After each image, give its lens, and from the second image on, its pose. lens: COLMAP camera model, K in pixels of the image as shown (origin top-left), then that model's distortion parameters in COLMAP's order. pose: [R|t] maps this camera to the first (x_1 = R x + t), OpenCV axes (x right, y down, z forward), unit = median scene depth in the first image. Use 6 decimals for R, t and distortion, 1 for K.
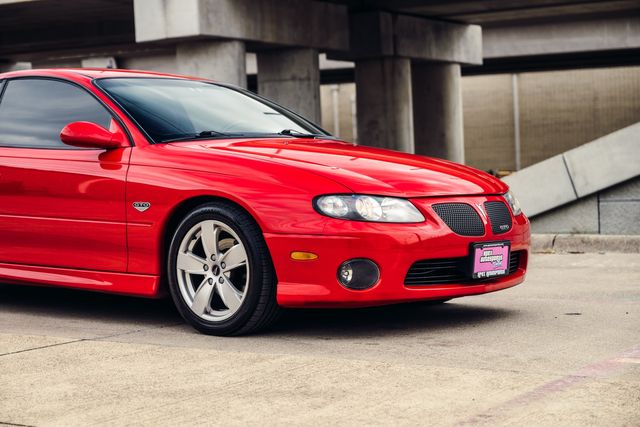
lens RADIAL K [[1257.6, 0, 320.0], [0, 1257.6, 213.5], [0, 0, 1]] dist [0.024297, 0.002114]
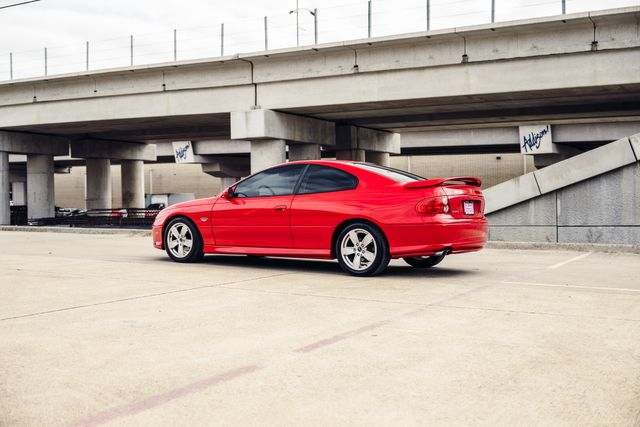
lens RADIAL K [[716.6, 0, 323.2], [0, 716.6, 206.1], [0, 0, 1]] dist [0.000331, -0.011856]
pose [[0.998657, 0.026705, 0.044408, -0.047689], [-0.025204, 0.999103, -0.034020, 0.002863], [-0.045276, 0.032855, 0.998434, -0.117441]]
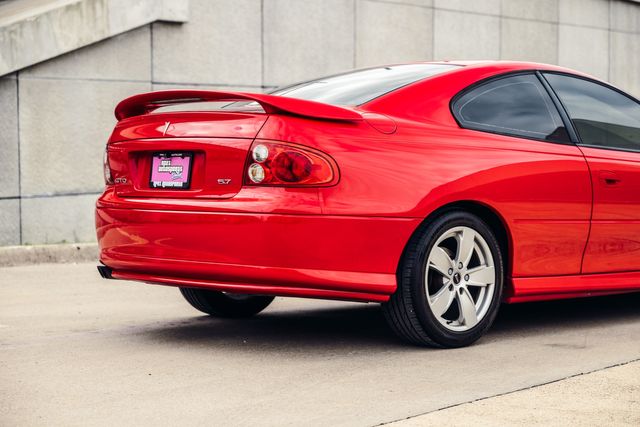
lens RADIAL K [[1272.9, 0, 329.8], [0, 1272.9, 213.4], [0, 0, 1]] dist [0.010954, -0.127097]
pose [[0.125275, -0.020123, 0.991918, -0.373747], [0.028116, 0.999465, 0.016725, -0.008528], [-0.991724, 0.025794, 0.125774, 0.329834]]
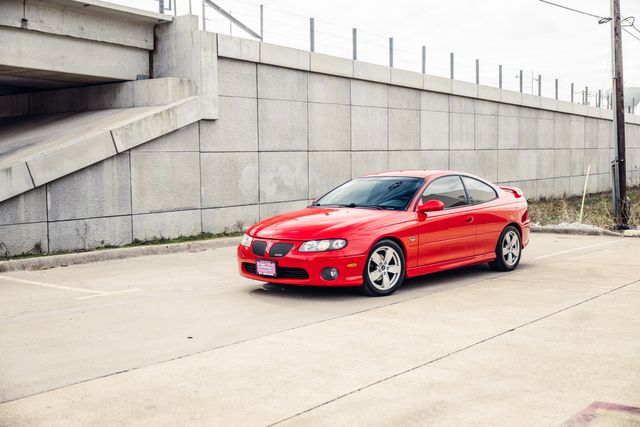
lens RADIAL K [[758.4, 0, 320.0], [0, 758.4, 213.5], [0, 0, 1]] dist [-0.009043, -0.012153]
pose [[0.104176, -0.032888, 0.994015, -0.480038], [0.040582, 0.998761, 0.028792, -0.027357], [-0.993731, 0.037339, 0.105381, 0.303561]]
